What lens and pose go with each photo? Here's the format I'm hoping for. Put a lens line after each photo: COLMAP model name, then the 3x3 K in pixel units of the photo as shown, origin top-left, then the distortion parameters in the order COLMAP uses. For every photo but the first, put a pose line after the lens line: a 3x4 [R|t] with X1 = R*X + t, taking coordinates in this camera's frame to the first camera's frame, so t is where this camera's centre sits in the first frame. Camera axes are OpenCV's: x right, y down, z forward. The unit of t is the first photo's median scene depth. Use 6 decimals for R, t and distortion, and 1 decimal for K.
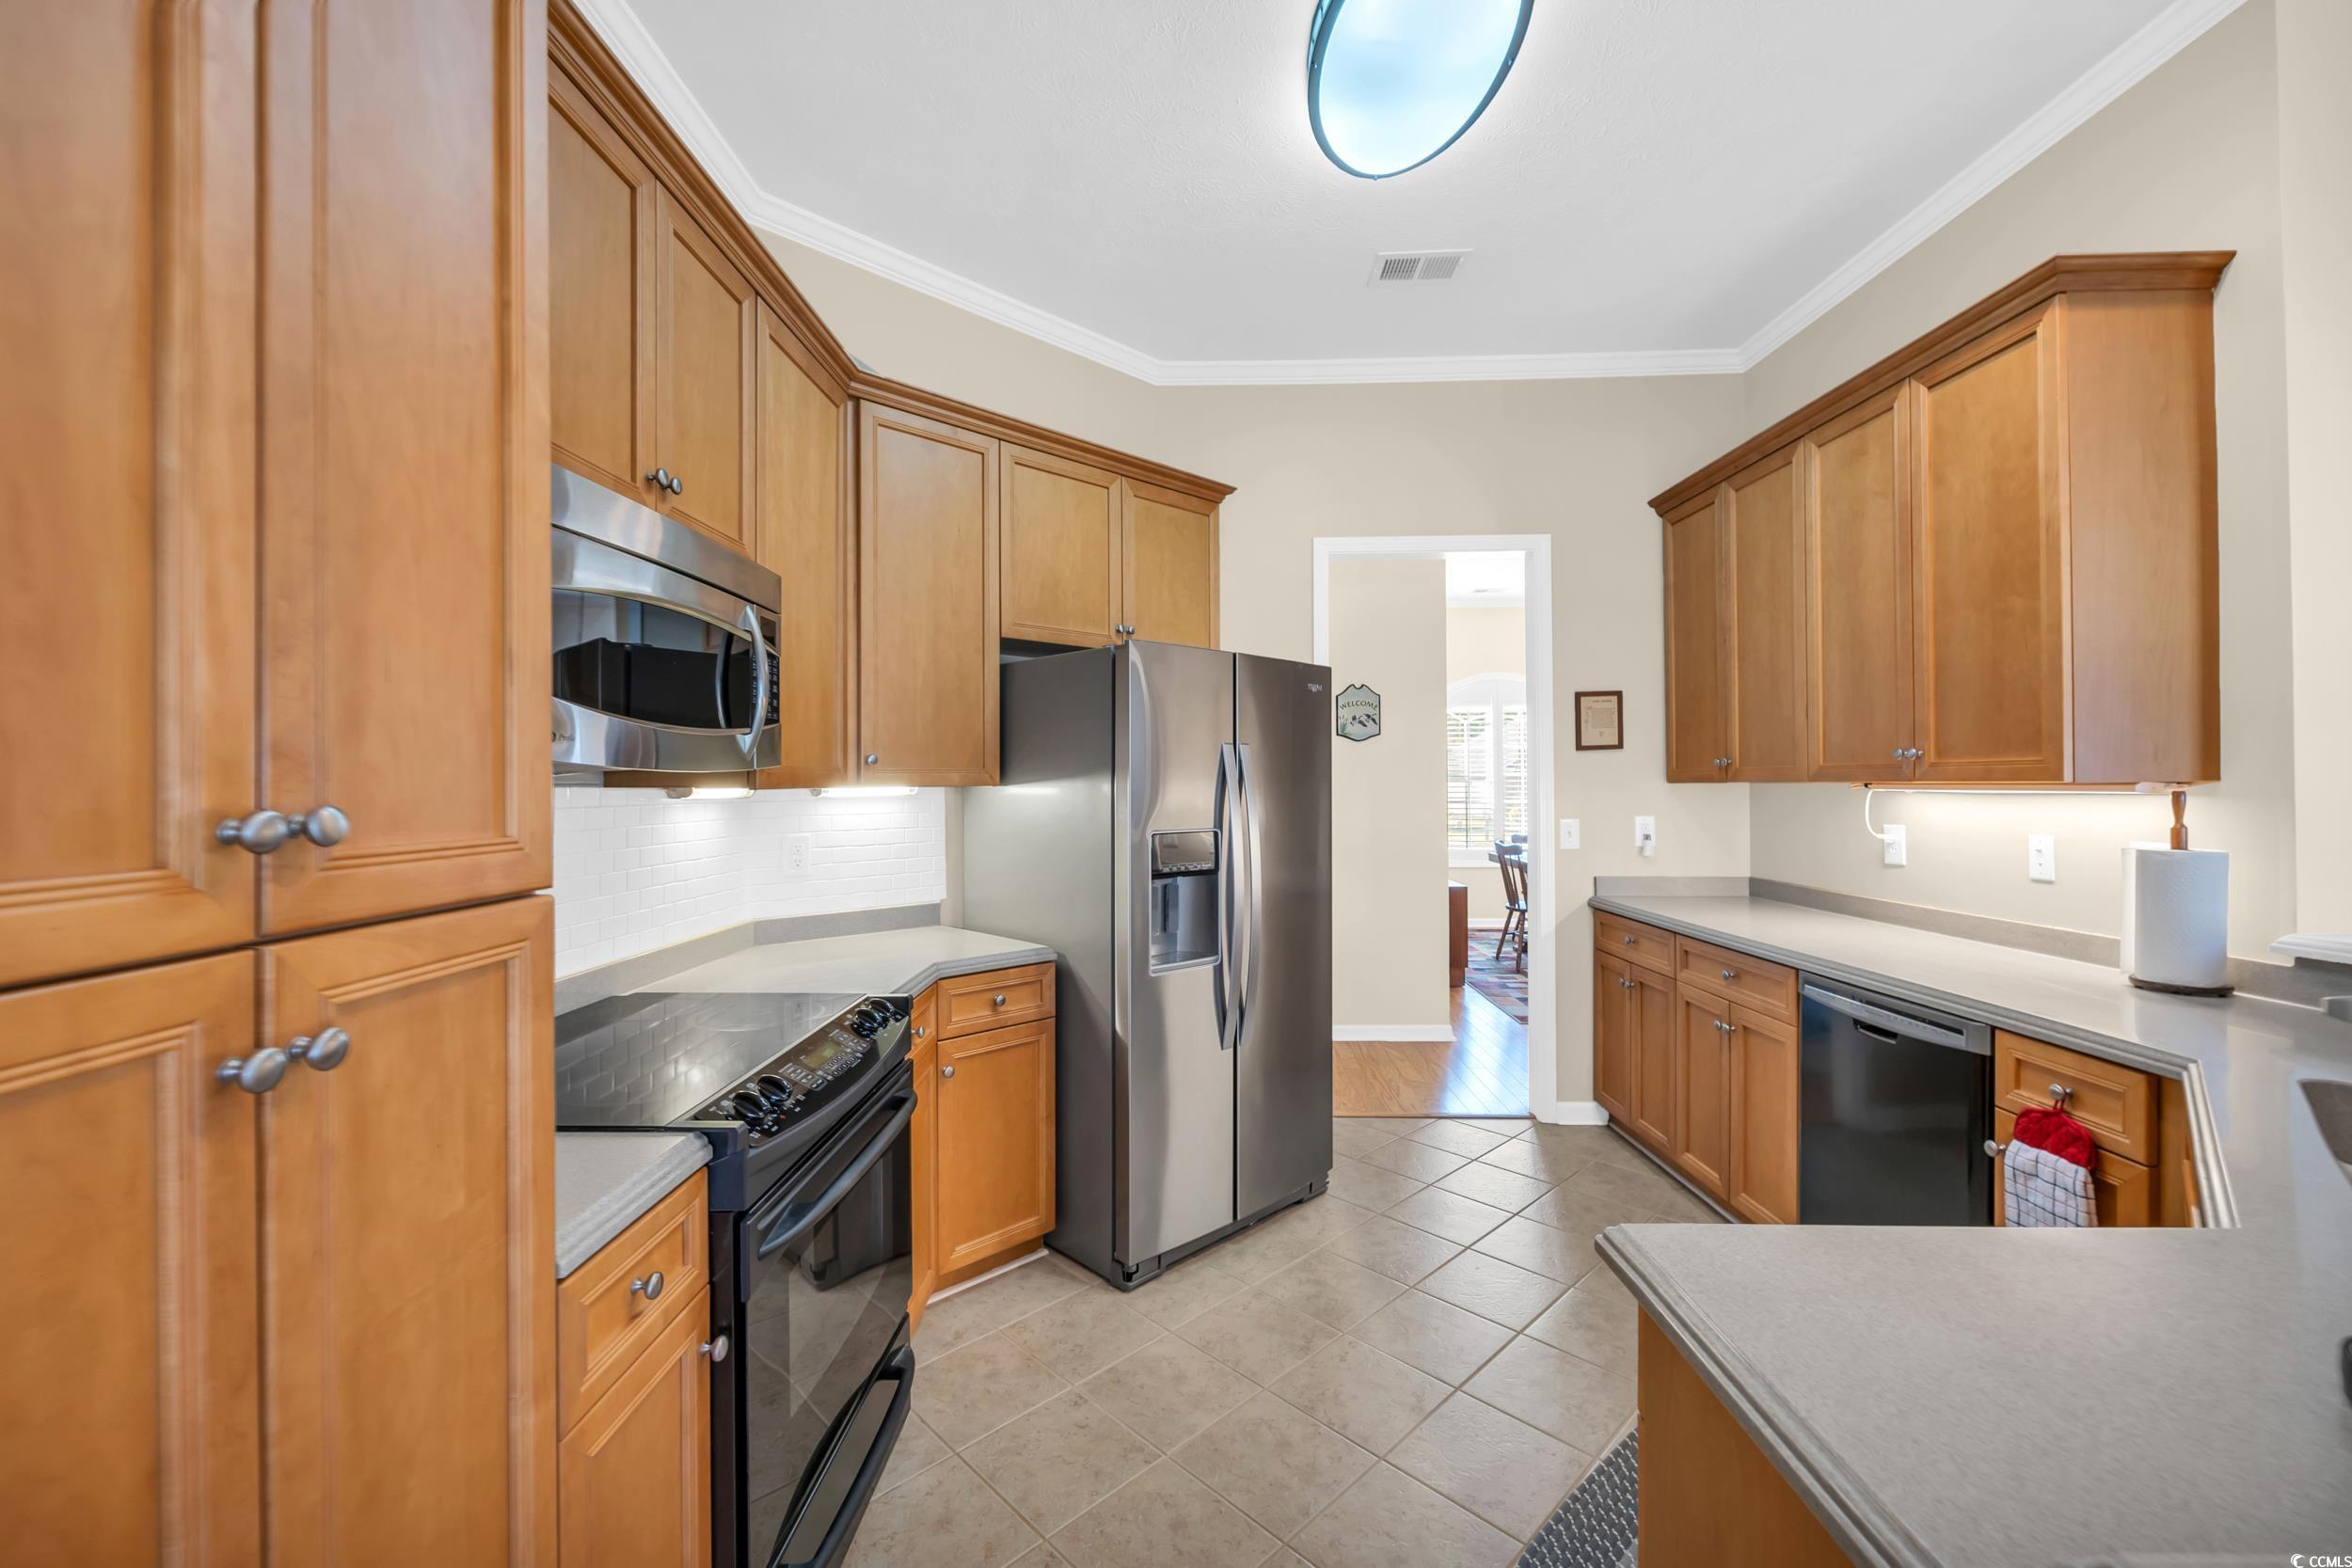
lens RADIAL K [[948.8, 0, 1160.2], [0, 948.8, 783.3], [0, 0, 1]] dist [-0.000805, 0.000066]
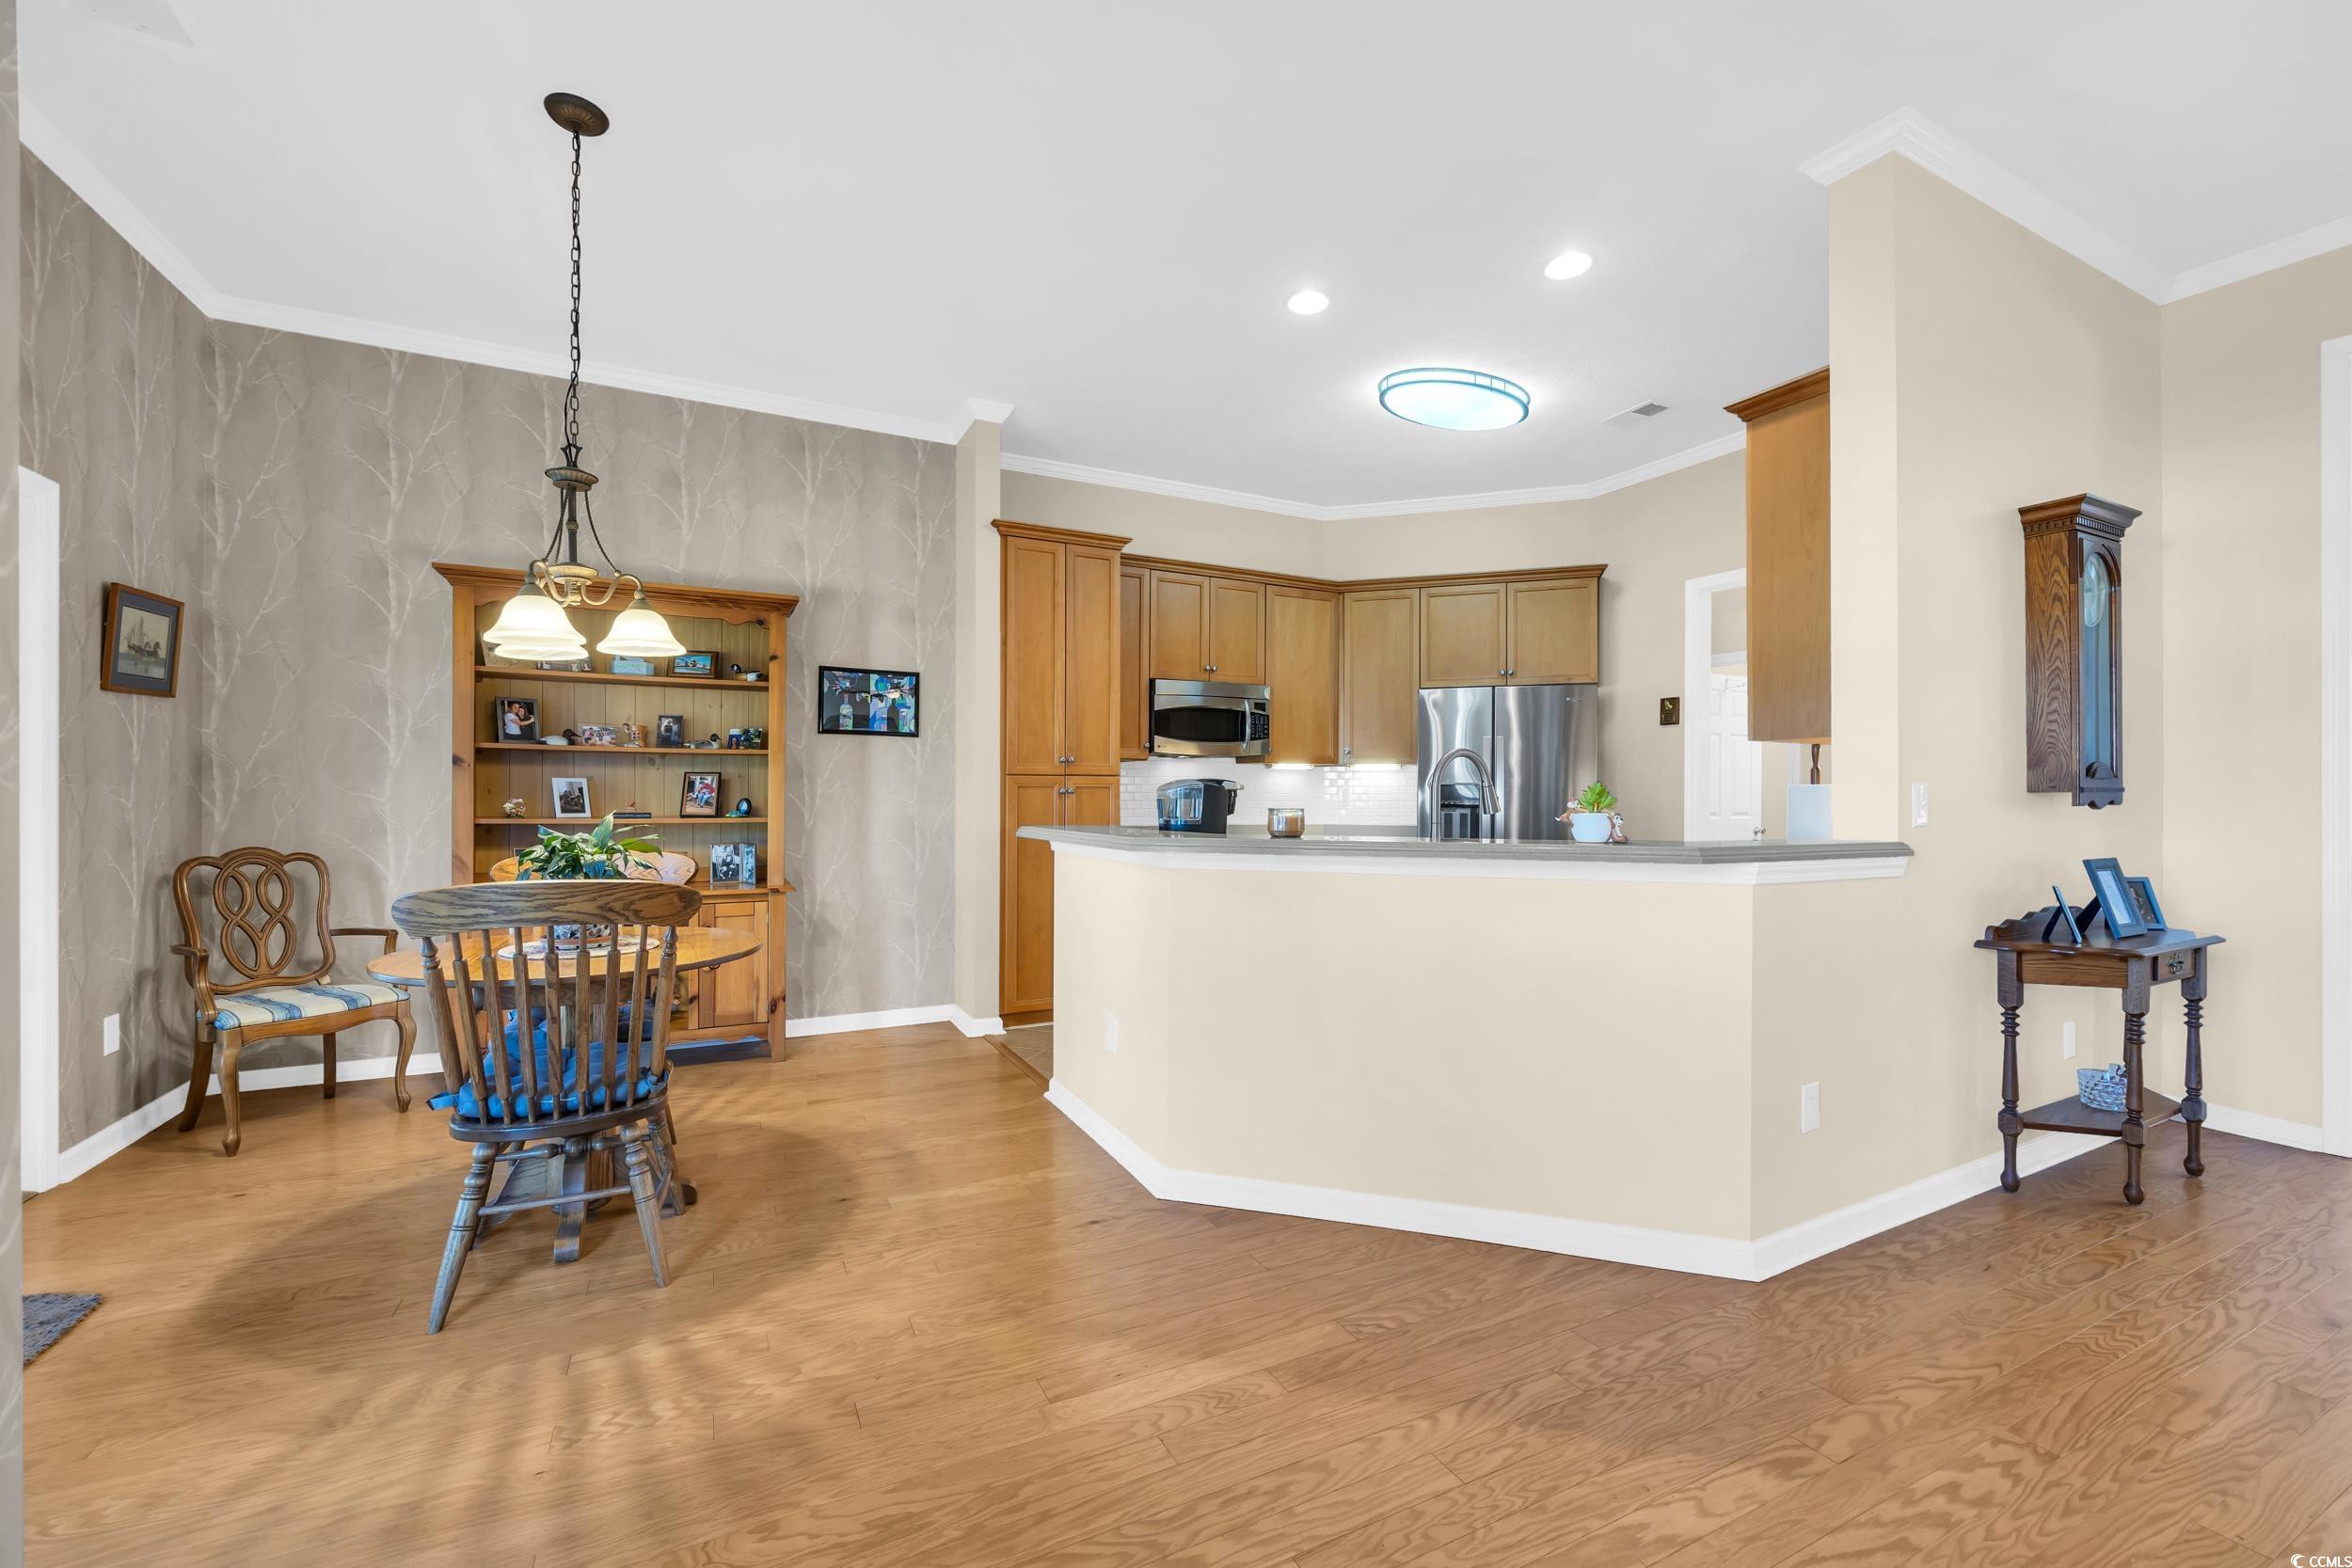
lens RADIAL K [[942.4, 0, 1168.5], [0, 942.4, 789.2], [0, 0, 1]] dist [-0.003195, 0.000055]
pose [[0.476883, 0.004258, -0.878957, 1.443791], [-0.008059, 0.999967, 0.000471, 0.065534], [0.878930, 0.006859, 0.476902, -0.437772]]
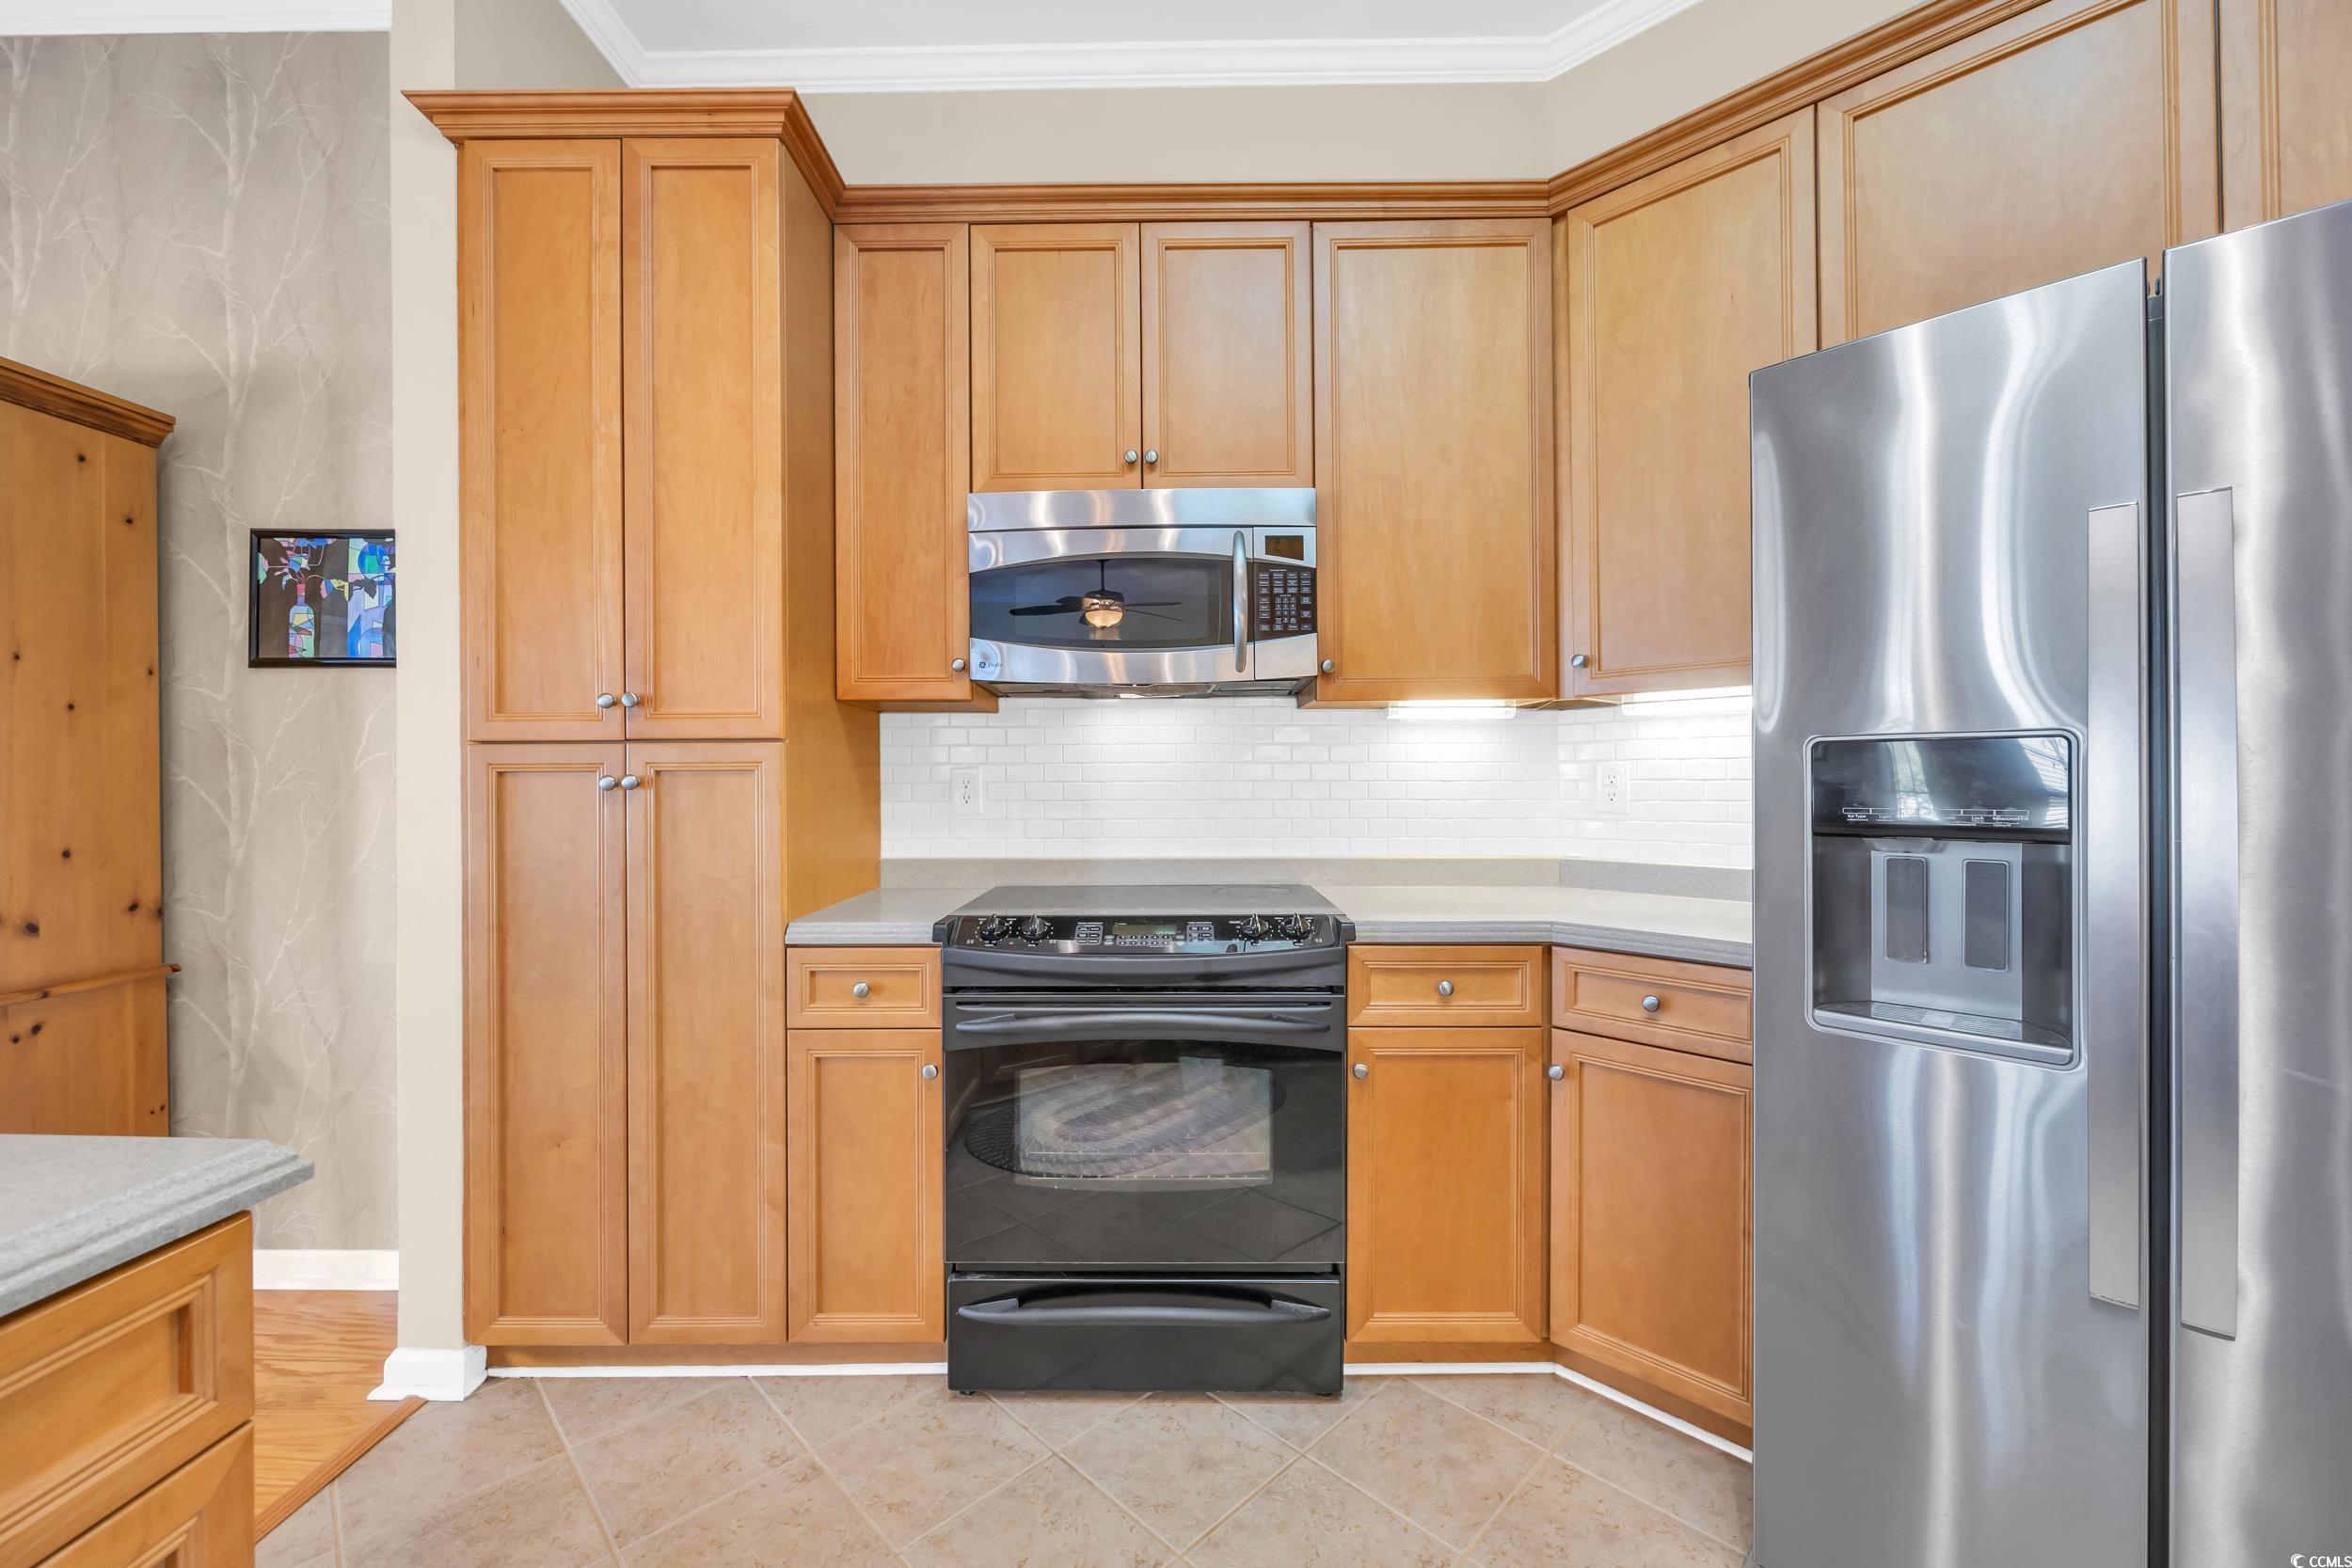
lens RADIAL K [[935.4, 0, 1166.6], [0, 935.4, 782.5], [0, 0, 1]] dist [0.000285, -0.000067]
pose [[0.012798, 0.006074, -0.999900, 0.458540], [0.003282, 0.999976, 0.006117, 0.069101], [0.999913, -0.003360, 0.012778, 0.637438]]
